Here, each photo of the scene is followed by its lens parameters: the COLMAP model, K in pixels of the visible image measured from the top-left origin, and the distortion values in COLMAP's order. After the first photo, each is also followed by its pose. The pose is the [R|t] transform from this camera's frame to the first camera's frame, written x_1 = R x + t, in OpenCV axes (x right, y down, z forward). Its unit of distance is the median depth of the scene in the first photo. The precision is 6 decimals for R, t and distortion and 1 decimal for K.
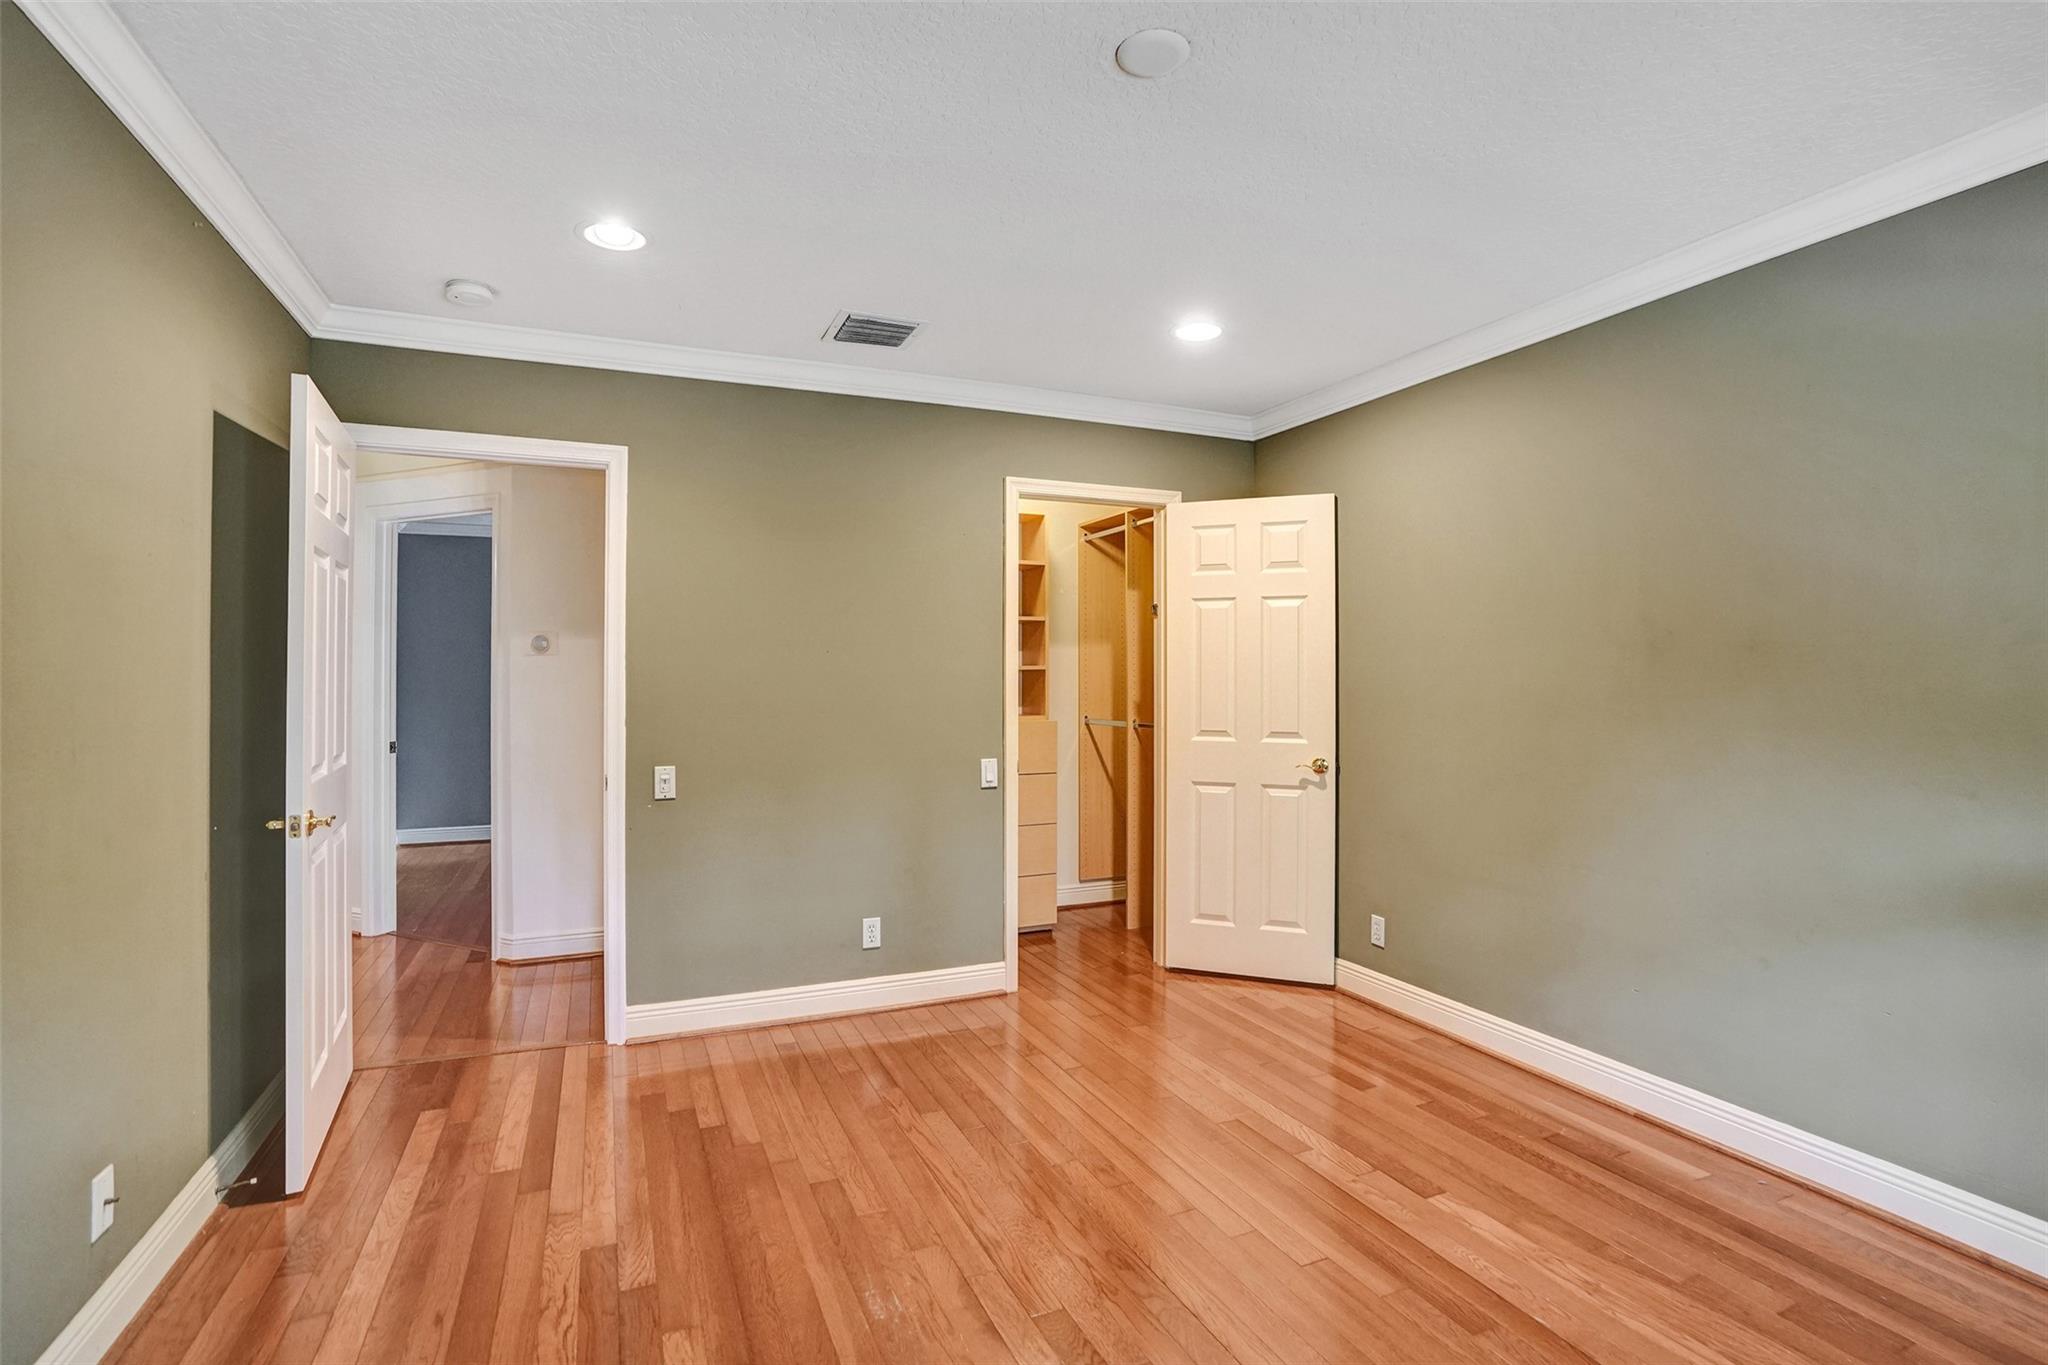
lens RADIAL K [[982.9, 0, 1034.4], [0, 982.9, 681.6], [0, 0, 1]] dist [-0.074193, 0.034717]
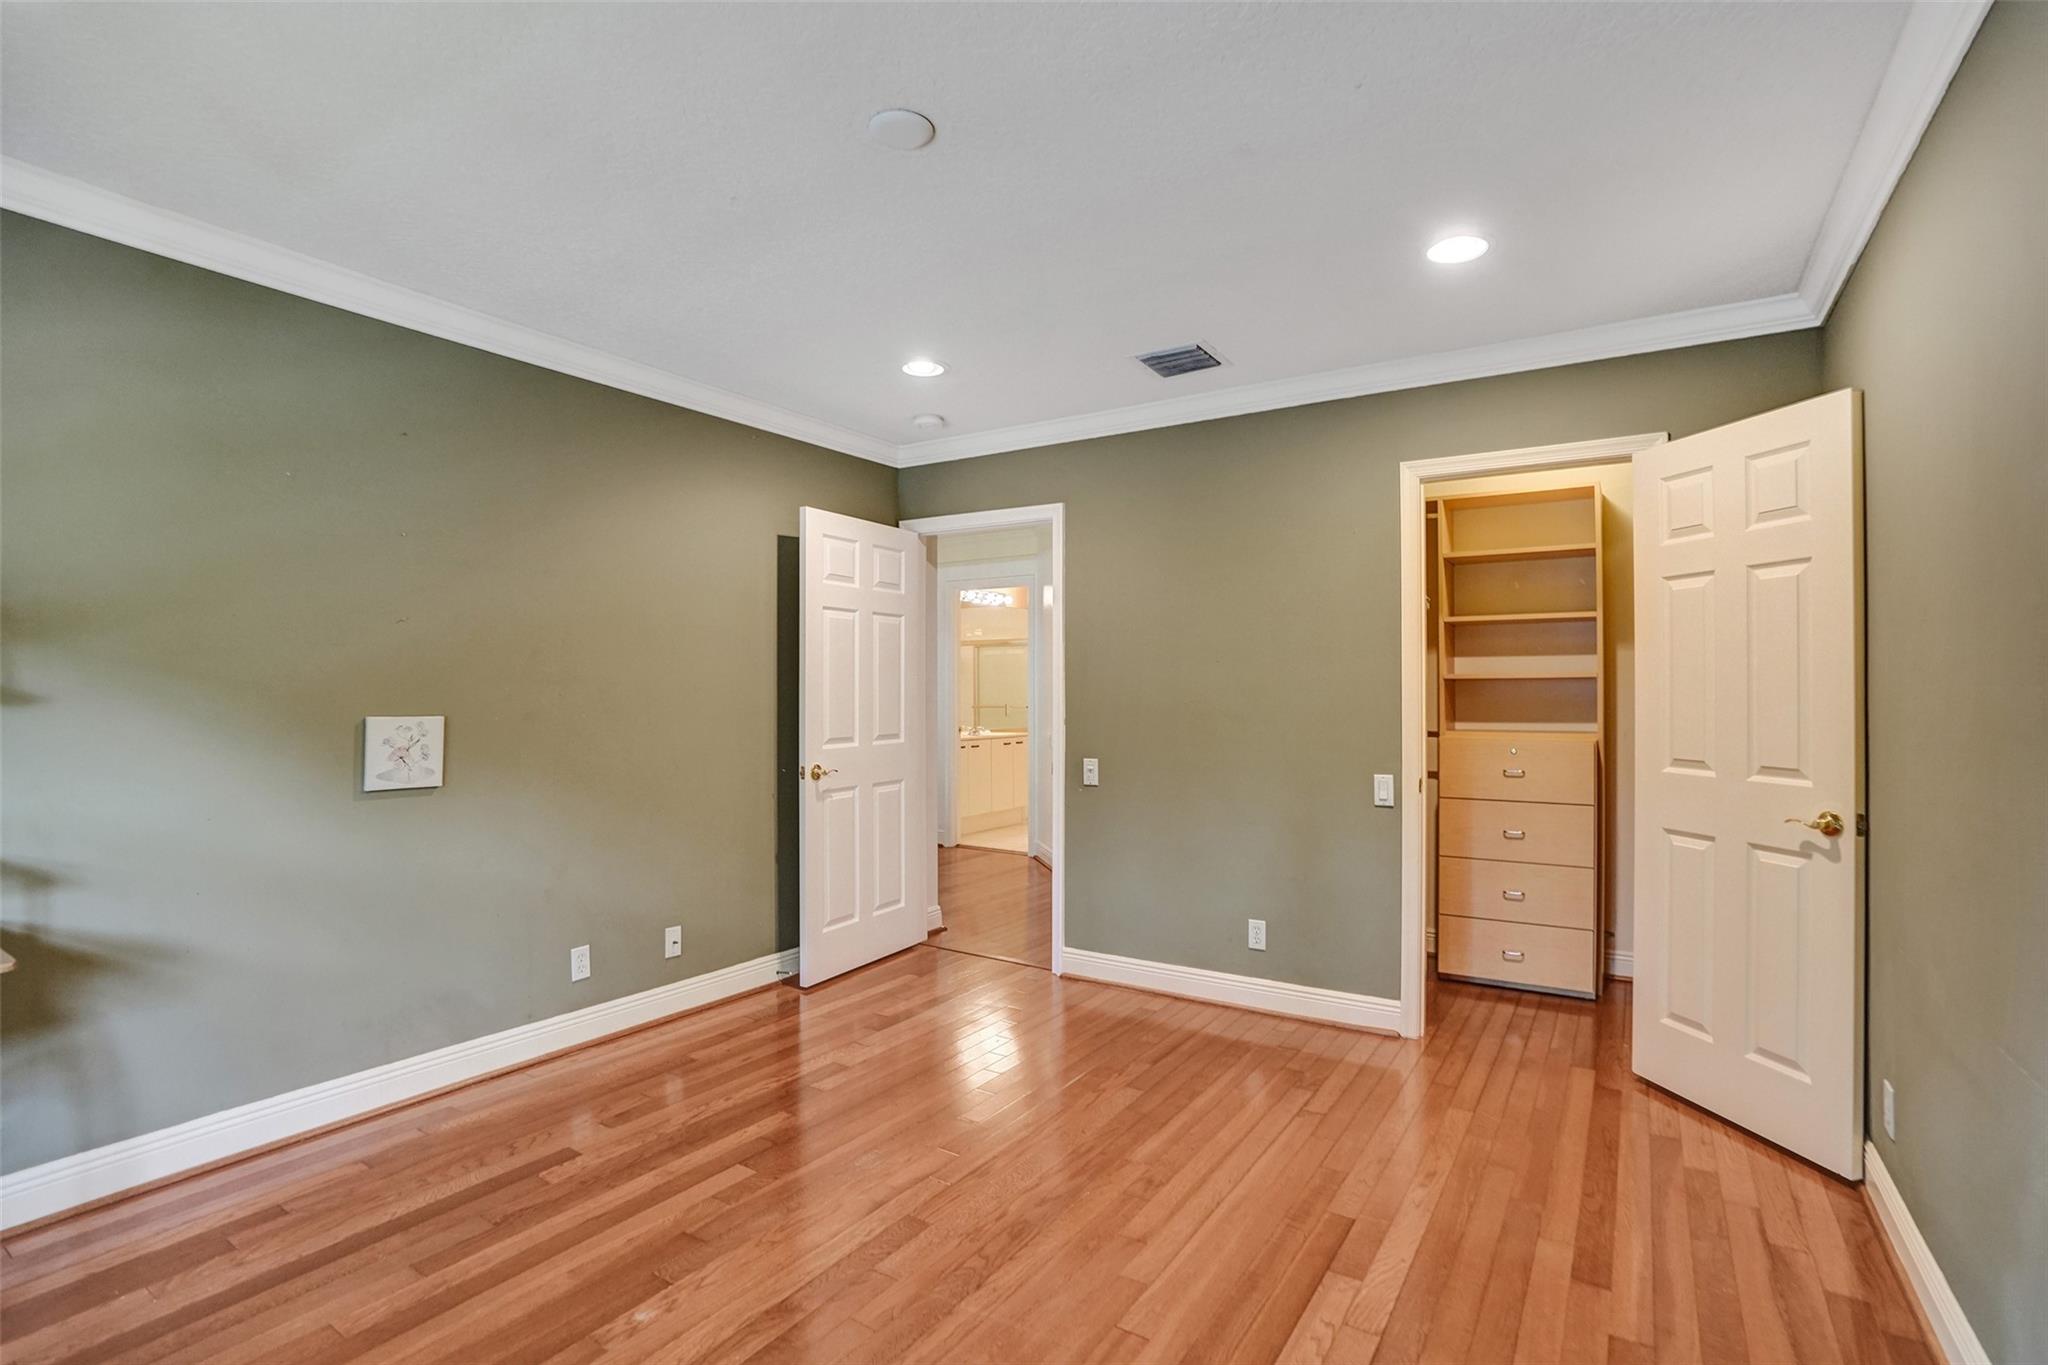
lens RADIAL K [[951.6, 0, 1000.7], [0, 951.6, 705.2], [0, 0, 1]] dist [-0.068998, 0.030361]
pose [[0.541538, 0.013415, -0.840570, 0.499675], [-0.005210, 0.999907, 0.012601, 0.004450], [0.840660, -0.002445, 0.541557, 0.226380]]
